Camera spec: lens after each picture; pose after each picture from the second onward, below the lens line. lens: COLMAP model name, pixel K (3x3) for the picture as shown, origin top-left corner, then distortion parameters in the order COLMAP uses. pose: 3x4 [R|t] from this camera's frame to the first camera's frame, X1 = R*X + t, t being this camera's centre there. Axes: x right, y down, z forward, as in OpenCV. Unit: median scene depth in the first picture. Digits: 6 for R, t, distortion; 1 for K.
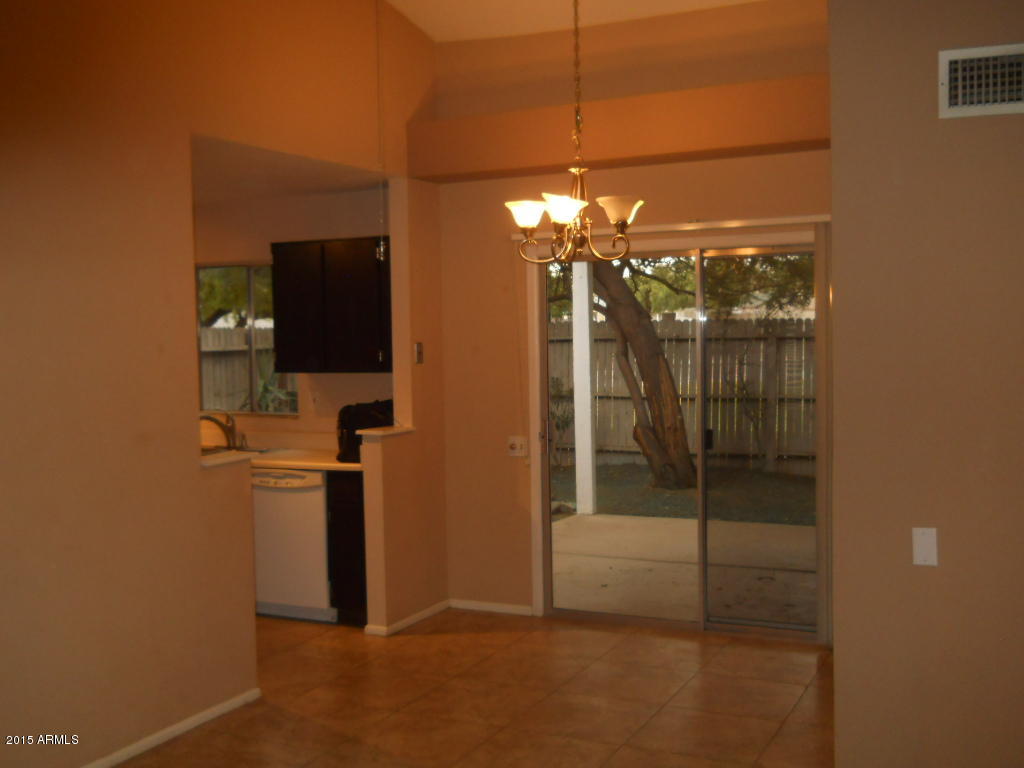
lens RADIAL K [[1119.4, 0, 517.2], [0, 1119.4, 382.4], [0, 0, 1]] dist [-0.045361, 0.000000]
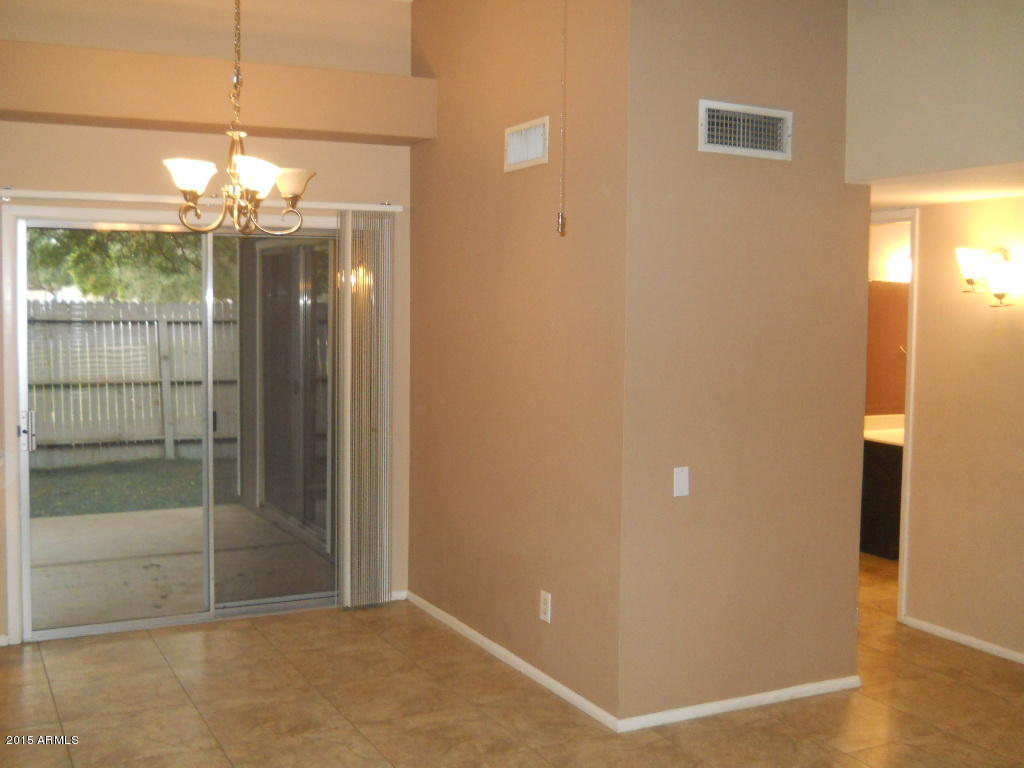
lens RADIAL K [[1119.4, 0, 517.6], [0, 1119.4, 389.2], [0, 0, 1]] dist [-0.045361, 0.000000]
pose [[0.613081, -0.032178, 0.789364, -0.553237], [0.019232, 0.999482, 0.025807, 0.002296], [-0.789786, -0.000641, 0.613382, 0.255348]]
